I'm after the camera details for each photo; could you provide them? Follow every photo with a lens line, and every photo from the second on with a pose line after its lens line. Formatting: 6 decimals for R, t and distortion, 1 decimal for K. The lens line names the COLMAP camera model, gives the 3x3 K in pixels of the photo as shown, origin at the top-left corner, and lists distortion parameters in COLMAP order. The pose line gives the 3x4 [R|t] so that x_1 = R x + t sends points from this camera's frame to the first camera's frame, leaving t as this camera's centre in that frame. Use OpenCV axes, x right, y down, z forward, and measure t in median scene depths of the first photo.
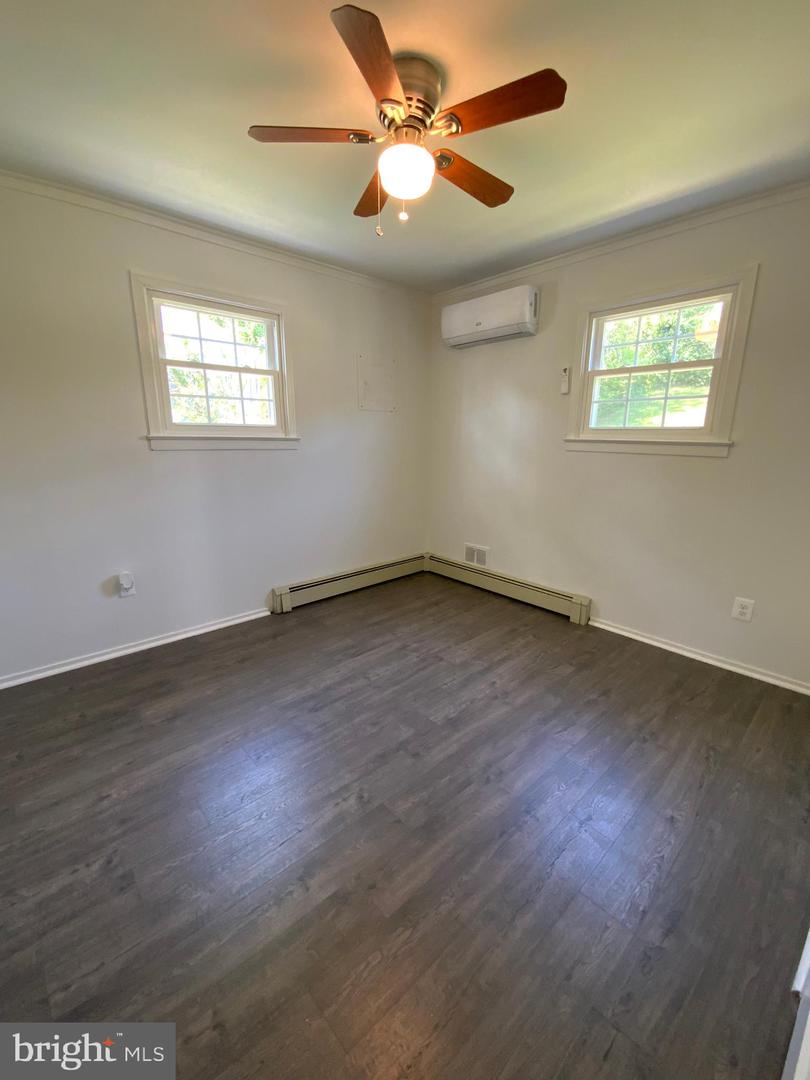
lens RADIAL K [[434.2, 0, 405.0], [0, 434.2, 540.0], [0, 0, 1]] dist [0.015976, -0.017311]
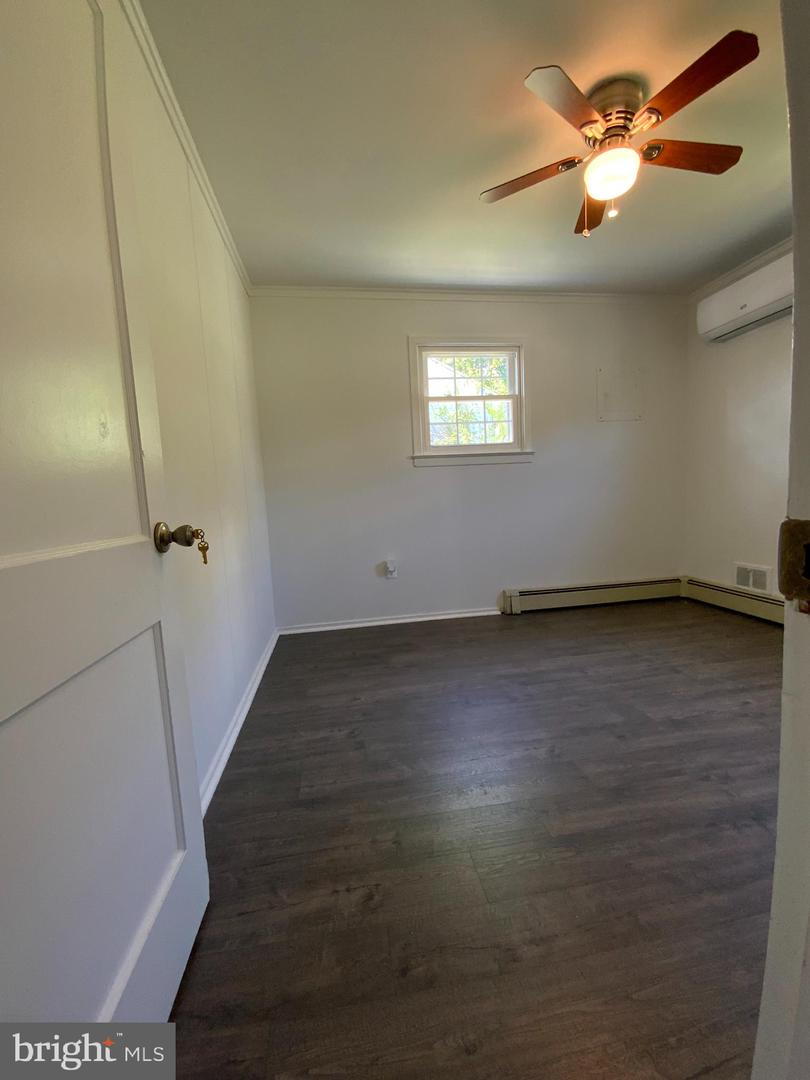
lens RADIAL K [[434.2, 0, 405.0], [0, 434.2, 540.0], [0, 0, 1]] dist [0.015976, -0.017311]
pose [[0.834480, 0.006828, -0.550997, 0.117695], [-0.072273, 0.992642, -0.097156, 0.152263], [0.546279, 0.120897, 0.828833, -0.066517]]
